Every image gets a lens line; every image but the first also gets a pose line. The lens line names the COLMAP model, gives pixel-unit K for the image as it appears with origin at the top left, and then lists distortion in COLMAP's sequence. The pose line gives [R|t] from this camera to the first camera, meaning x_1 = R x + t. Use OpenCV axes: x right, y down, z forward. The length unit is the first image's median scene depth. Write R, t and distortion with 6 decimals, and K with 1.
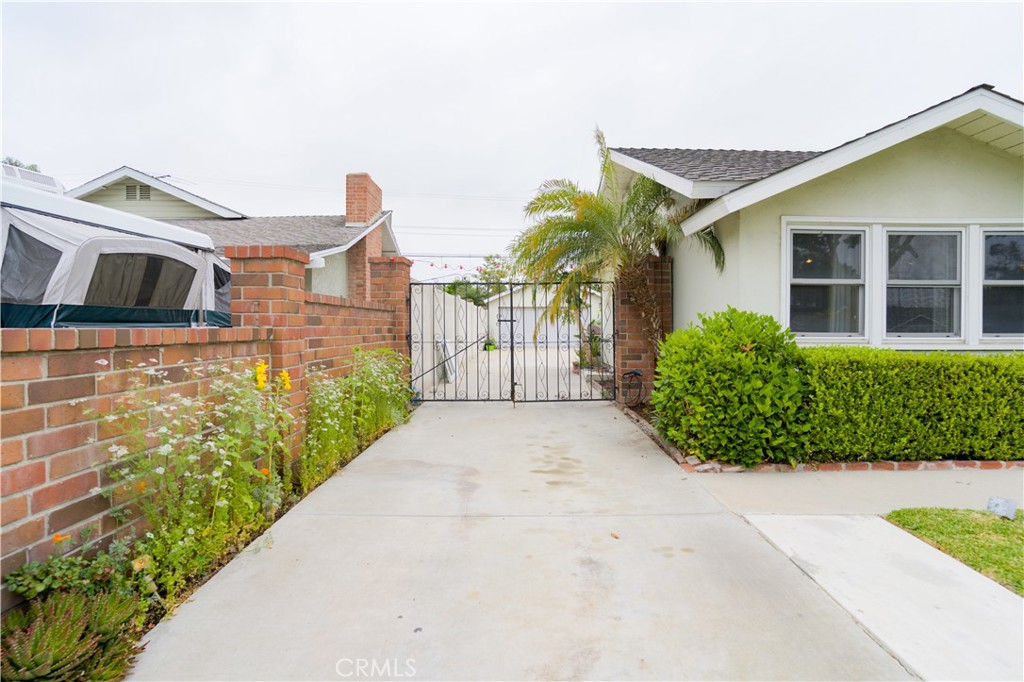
lens RADIAL K [[503.2, 0, 515.1], [0, 503.2, 337.8], [0, 0, 1]] dist [-0.076514, 0.041058]
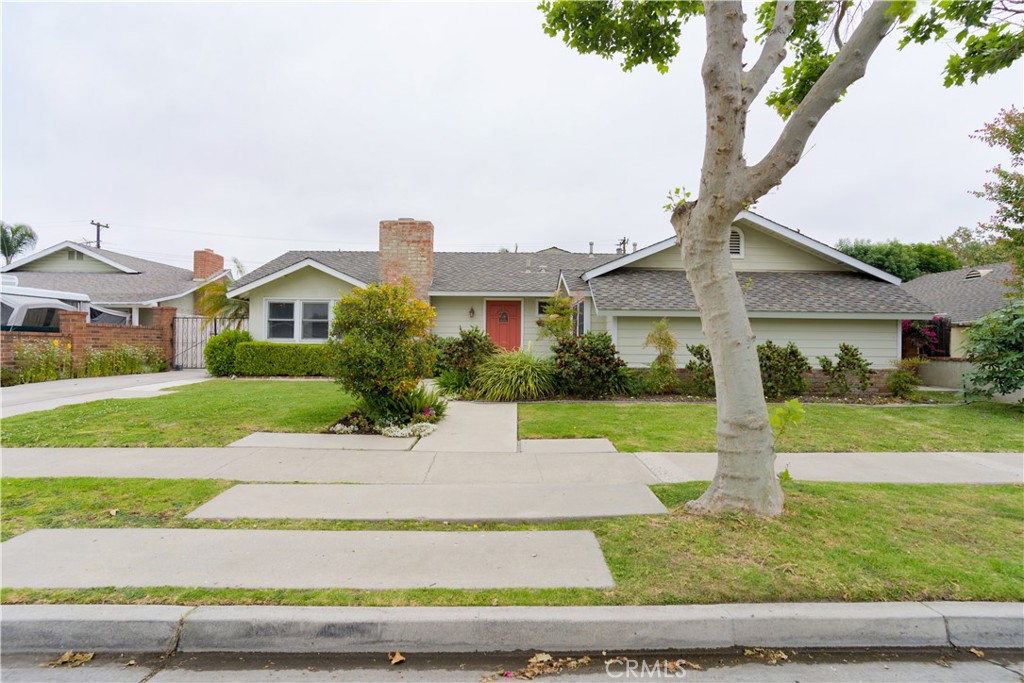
lens RADIAL K [[503.2, 0, 515.1], [0, 503.2, 338.3], [0, 0, 1]] dist [-0.076514, 0.041058]
pose [[0.999676, 0.007988, 0.024151, 1.896948], [-0.007074, 0.999264, -0.037691, 0.090807], [-0.024434, 0.037508, 0.998998, -1.878249]]
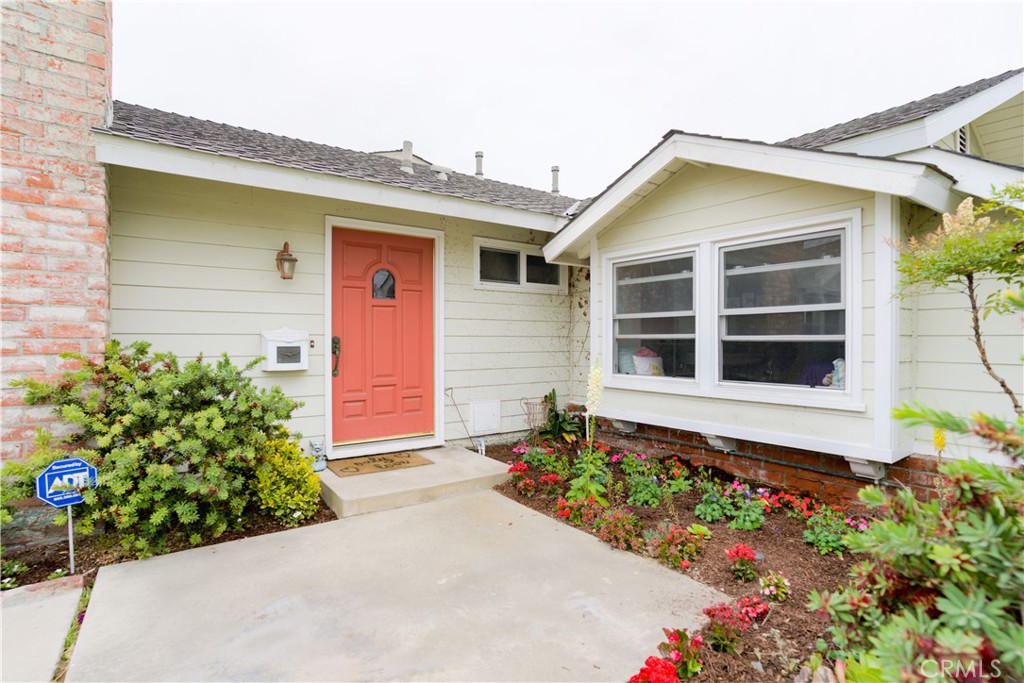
lens RADIAL K [[503.2, 0, 515.1], [0, 503.2, 338.3], [0, 0, 1]] dist [-0.076514, 0.041058]
pose [[0.804241, 0.000803, 0.594303, 1.542169], [0.013283, 0.999725, -0.019327, -0.021615], [-0.594155, 0.023437, 0.804009, 0.160204]]
